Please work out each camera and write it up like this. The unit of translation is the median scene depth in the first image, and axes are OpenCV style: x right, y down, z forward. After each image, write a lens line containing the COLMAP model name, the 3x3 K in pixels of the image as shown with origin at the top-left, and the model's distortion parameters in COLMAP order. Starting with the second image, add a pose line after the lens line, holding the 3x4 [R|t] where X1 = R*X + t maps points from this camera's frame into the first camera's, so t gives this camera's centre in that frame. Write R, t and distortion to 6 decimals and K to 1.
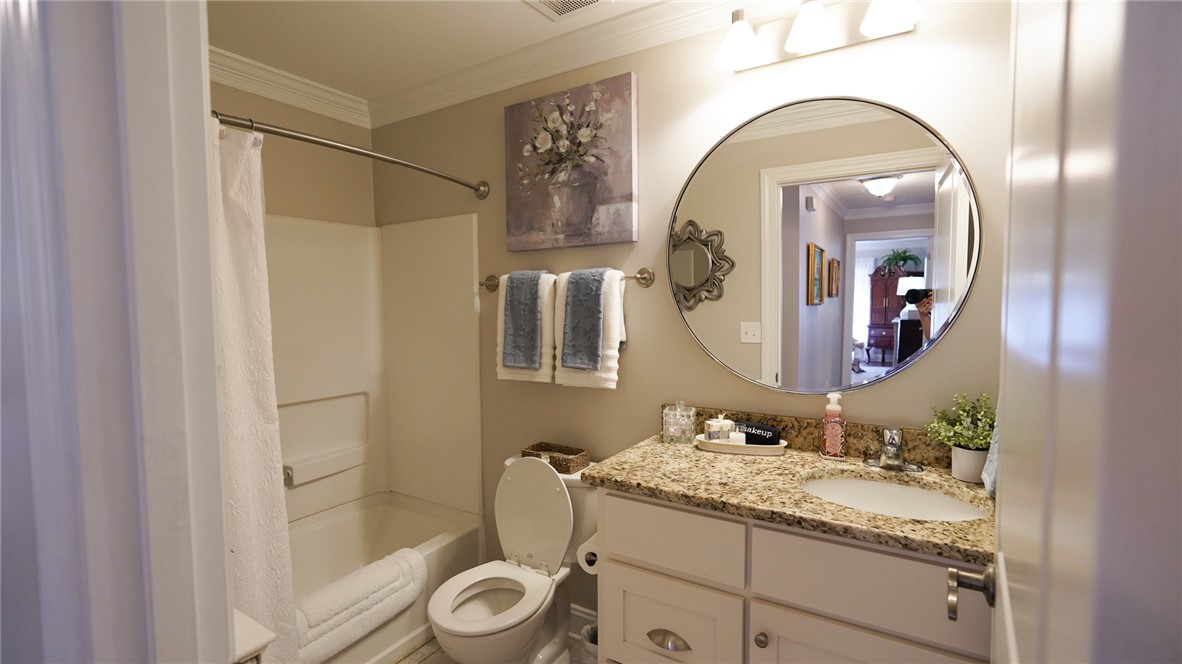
lens RADIAL K [[526.6, 0, 591.0], [0, 526.6, 332.0], [0, 0, 1]] dist [-0.021458, 0.008941]
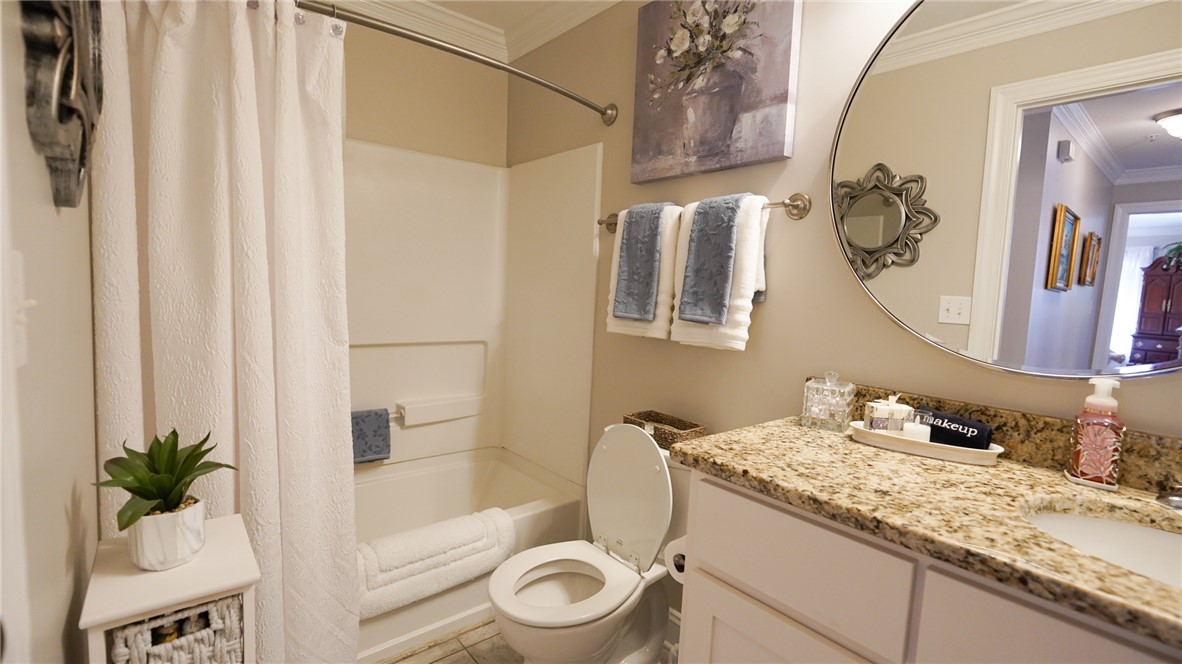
lens RADIAL K [[526.6, 0, 591.0], [0, 526.6, 332.0], [0, 0, 1]] dist [-0.021458, 0.008941]
pose [[0.948337, 0.078123, -0.307496, 0.067198], [-0.070184, 0.996855, 0.036812, 0.067340], [0.309404, -0.013329, 0.950837, 0.201115]]
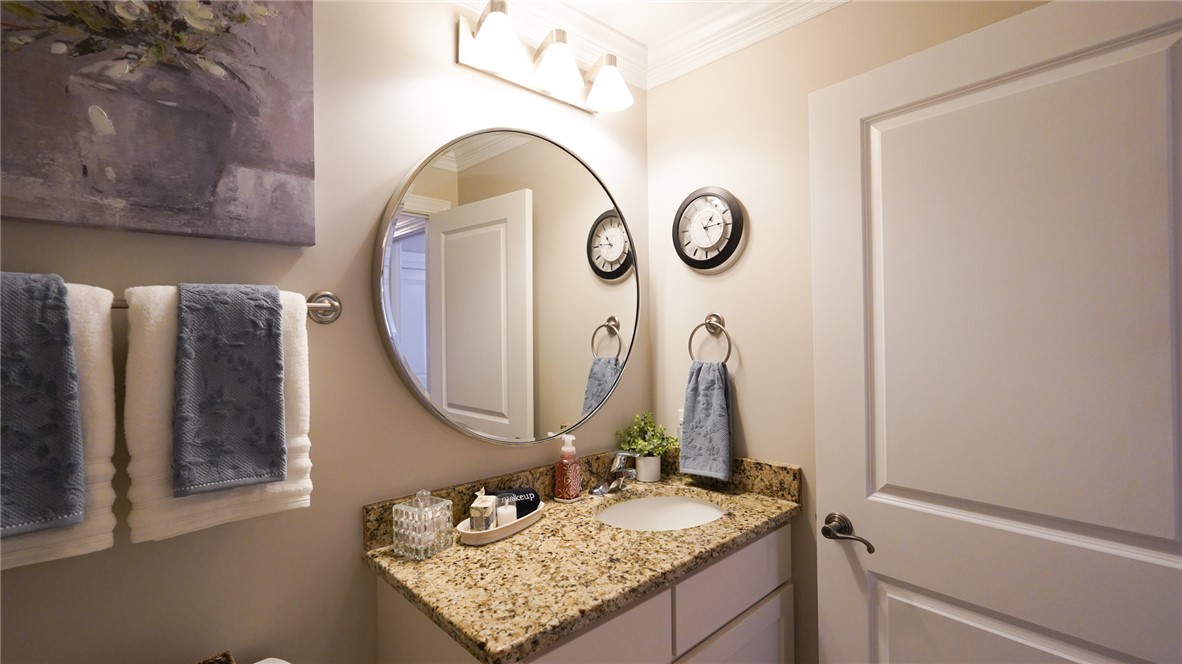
lens RADIAL K [[526.6, 0, 591.0], [0, 526.6, 332.0], [0, 0, 1]] dist [-0.021458, 0.008941]
pose [[0.260250, 0.009276, 0.965497, -0.399158], [0.065615, 0.997472, -0.027269, -0.038682], [-0.963309, 0.070448, 0.258983, 0.550165]]
